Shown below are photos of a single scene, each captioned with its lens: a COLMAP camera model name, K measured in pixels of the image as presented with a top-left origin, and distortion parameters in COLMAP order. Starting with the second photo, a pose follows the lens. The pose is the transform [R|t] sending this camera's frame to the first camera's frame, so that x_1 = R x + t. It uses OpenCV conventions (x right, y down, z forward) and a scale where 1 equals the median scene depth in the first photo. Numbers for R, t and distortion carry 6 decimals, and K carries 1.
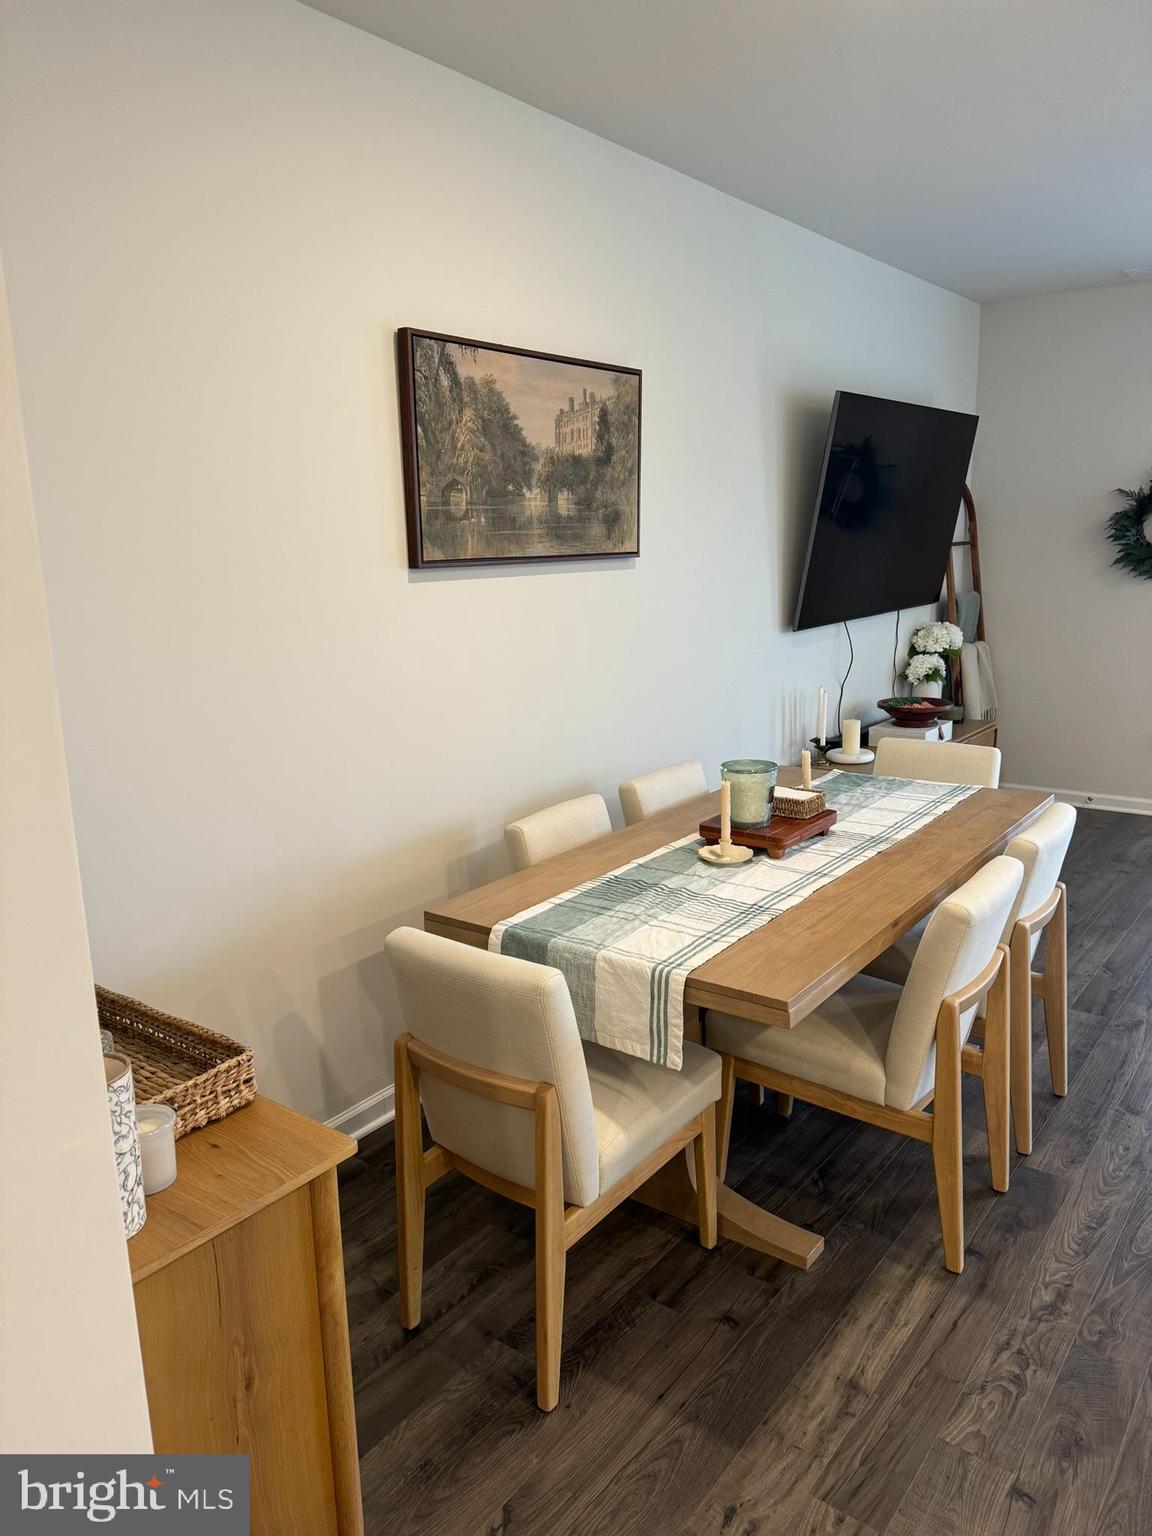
lens RADIAL K [[1079.3, 0, 570.6], [0, 1079.3, 781.4], [0, 0, 1]] dist [0.057884, -0.057501]
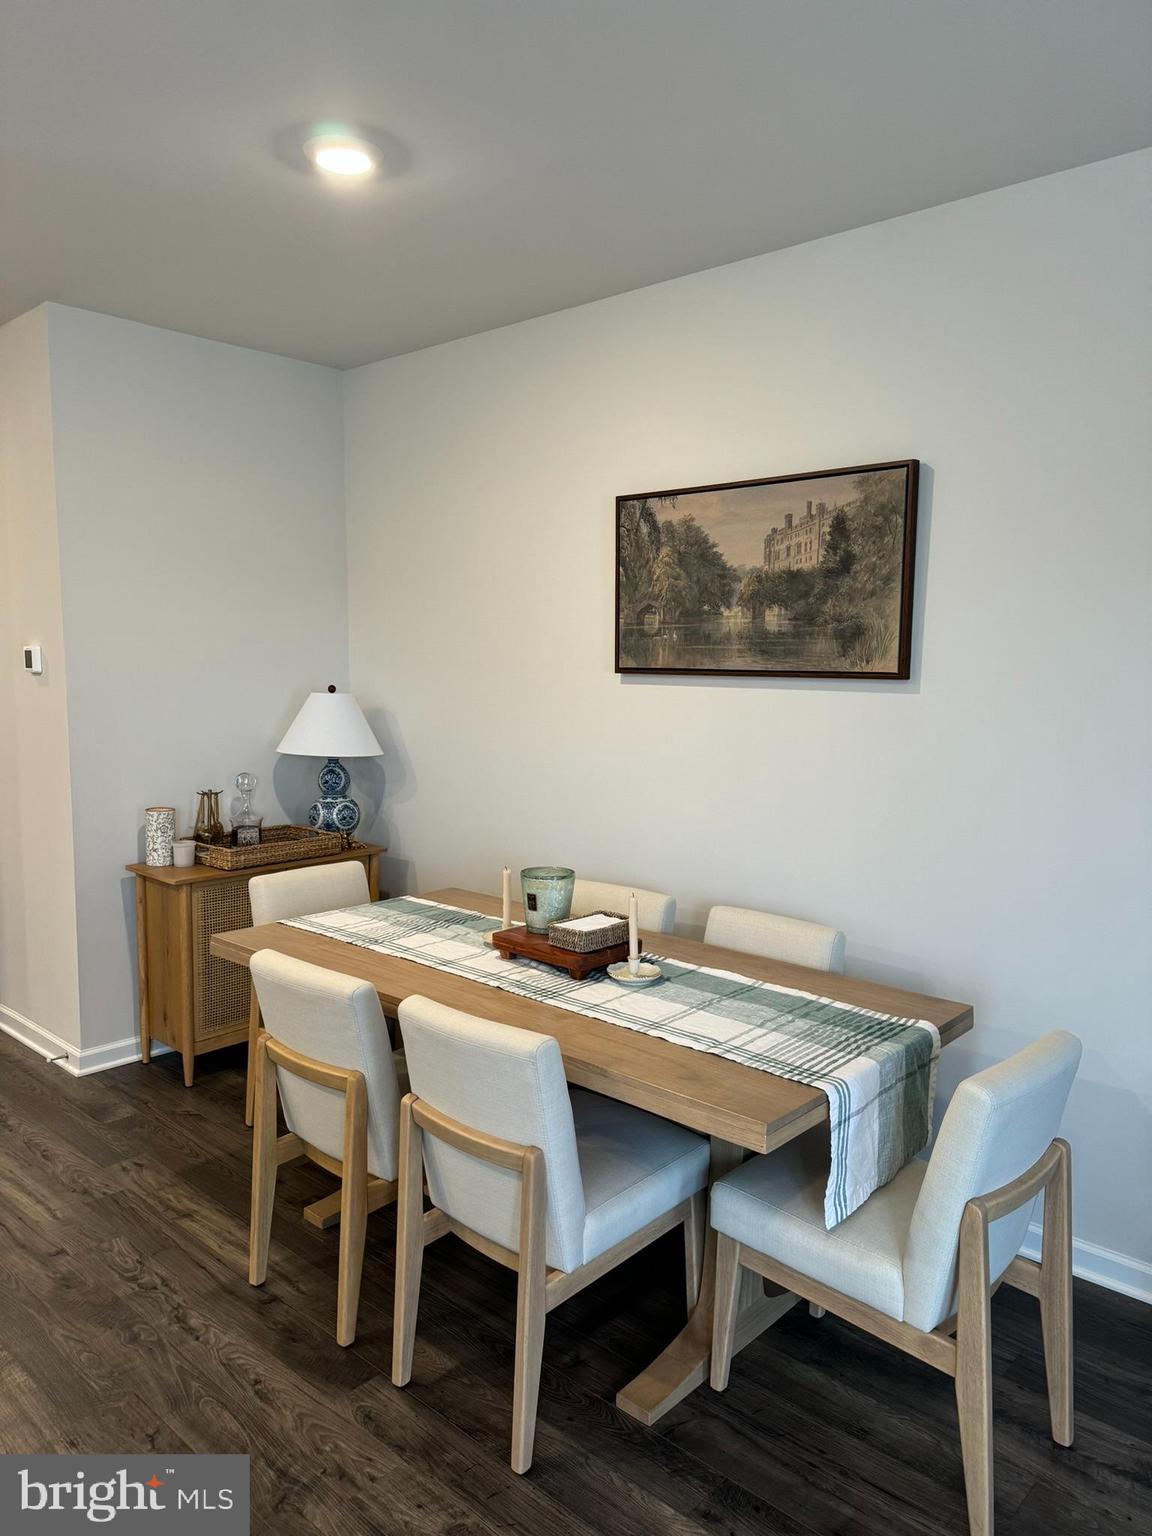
lens RADIAL K [[1079.3, 0, 569.8], [0, 1079.3, 756.8], [0, 0, 1]] dist [0.057884, -0.057501]
pose [[-0.090408, 0.118733, -0.988802, 1.069949], [-0.223173, 0.965202, 0.136305, -0.243855], [0.970577, 0.232997, -0.060763, 0.968639]]
